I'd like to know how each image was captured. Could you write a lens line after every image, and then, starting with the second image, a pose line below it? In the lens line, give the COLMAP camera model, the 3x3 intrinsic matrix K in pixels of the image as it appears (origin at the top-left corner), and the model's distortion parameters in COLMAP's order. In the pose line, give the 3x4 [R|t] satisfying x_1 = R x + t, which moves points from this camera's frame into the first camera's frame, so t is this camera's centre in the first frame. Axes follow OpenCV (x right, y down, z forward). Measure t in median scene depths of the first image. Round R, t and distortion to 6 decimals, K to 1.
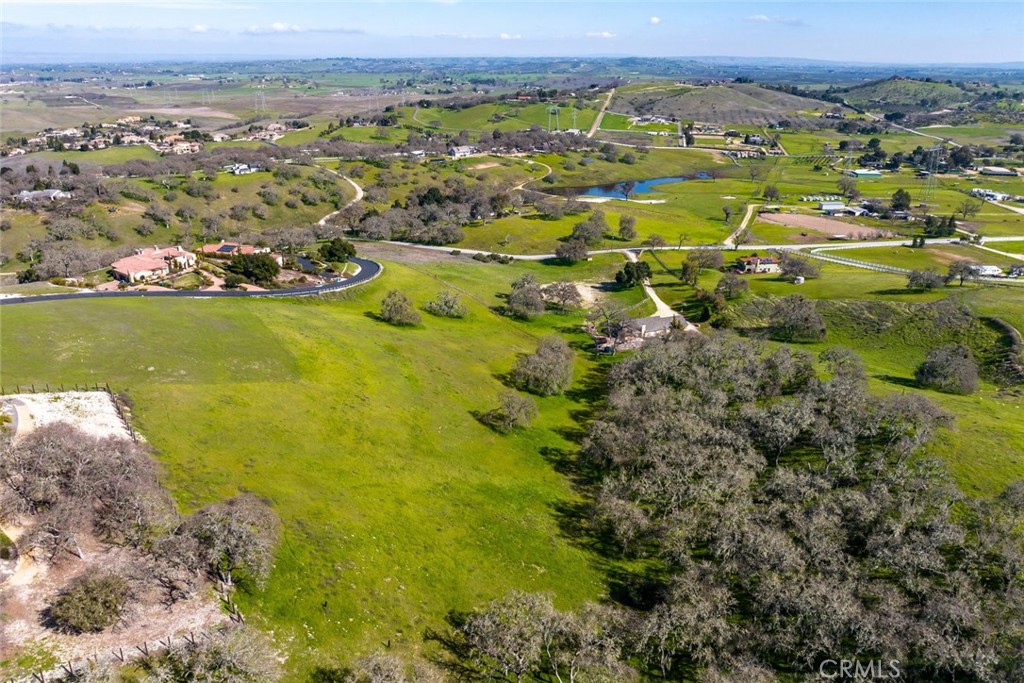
lens RADIAL K [[699.5, 0, 508.6], [0, 699.5, 299.2], [0, 0, 1]] dist [-0.031167, -0.001264]
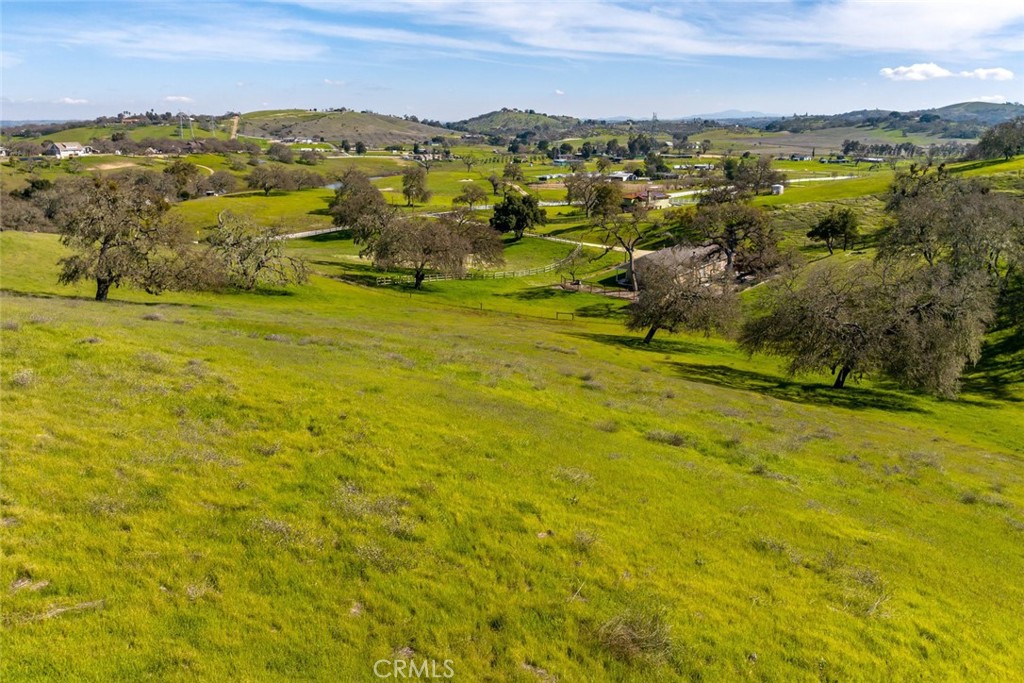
lens RADIAL K [[707.2, 0, 504.0], [0, 707.2, 326.5], [0, 0, 1]] dist [-0.033928, -0.000999]
pose [[0.862671, -0.142912, 0.485154, -0.075758], [0.162168, 0.986761, 0.002315, 0.030191], [-0.479062, 0.076679, 0.874426, 0.309054]]
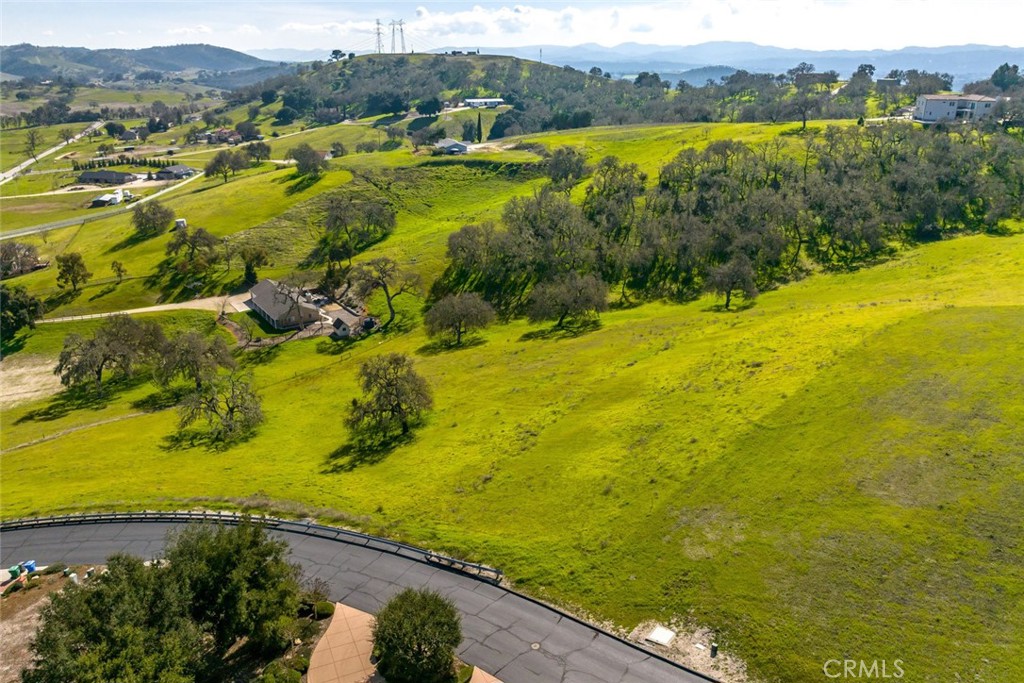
lens RADIAL K [[722.7, 0, 504.4], [0, 722.7, 342.5], [0, 0, 1]] dist [-0.042891, 0.002879]
pose [[-0.222143, -0.363593, 0.904684, -0.245856], [0.303968, 0.855798, 0.418585, -0.077064], [-0.926421, 0.367981, -0.079589, 0.428405]]
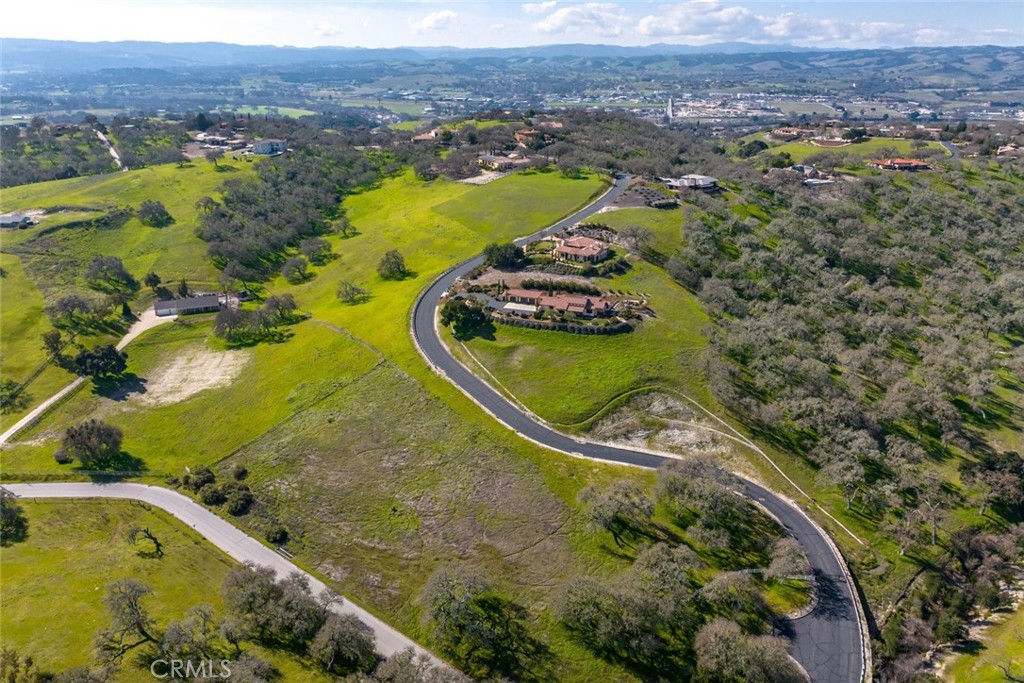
lens RADIAL K [[718.2, 0, 517.1], [0, 718.2, 344.4], [0, 0, 1]] dist [-0.036975, 0.007495]
pose [[-0.999815, -0.011032, -0.015756, -0.173402], [-0.018608, 0.762088, 0.647207, -0.355432], [0.004868, 0.647380, -0.762152, 0.981307]]
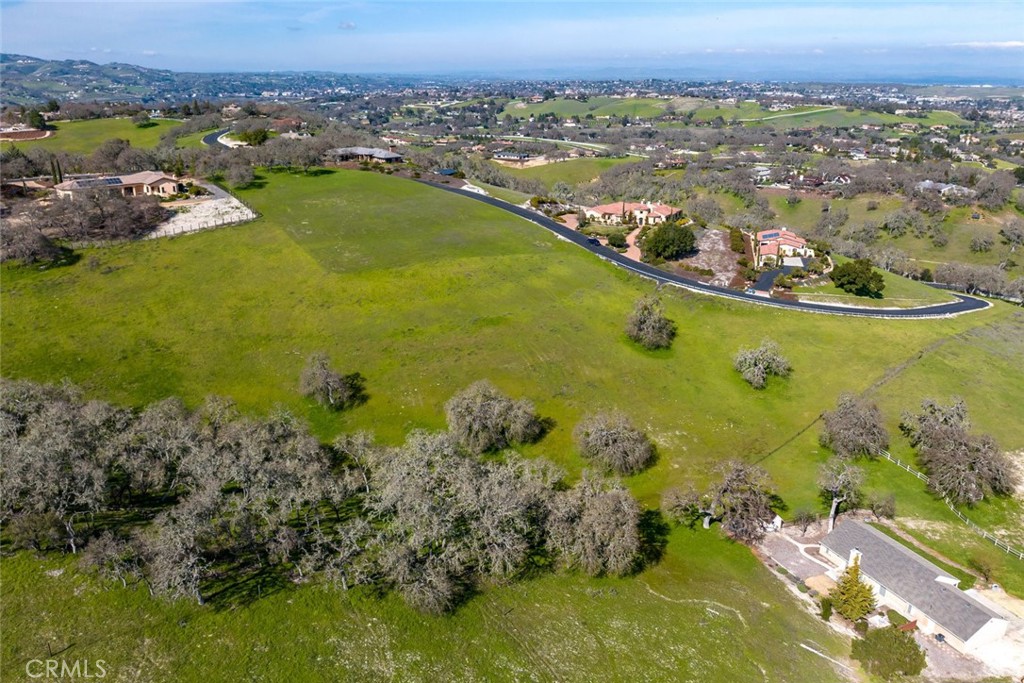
lens RADIAL K [[773.3, 0, 512.0], [0, 773.3, 341.5], [0, 0, 1]] dist [-0.033404, 0.001430]
pose [[0.056534, 0.324655, -0.944141, 0.277568], [-0.314268, 0.903370, 0.291817, -0.071760], [0.947649, 0.280216, 0.153100, 0.330199]]
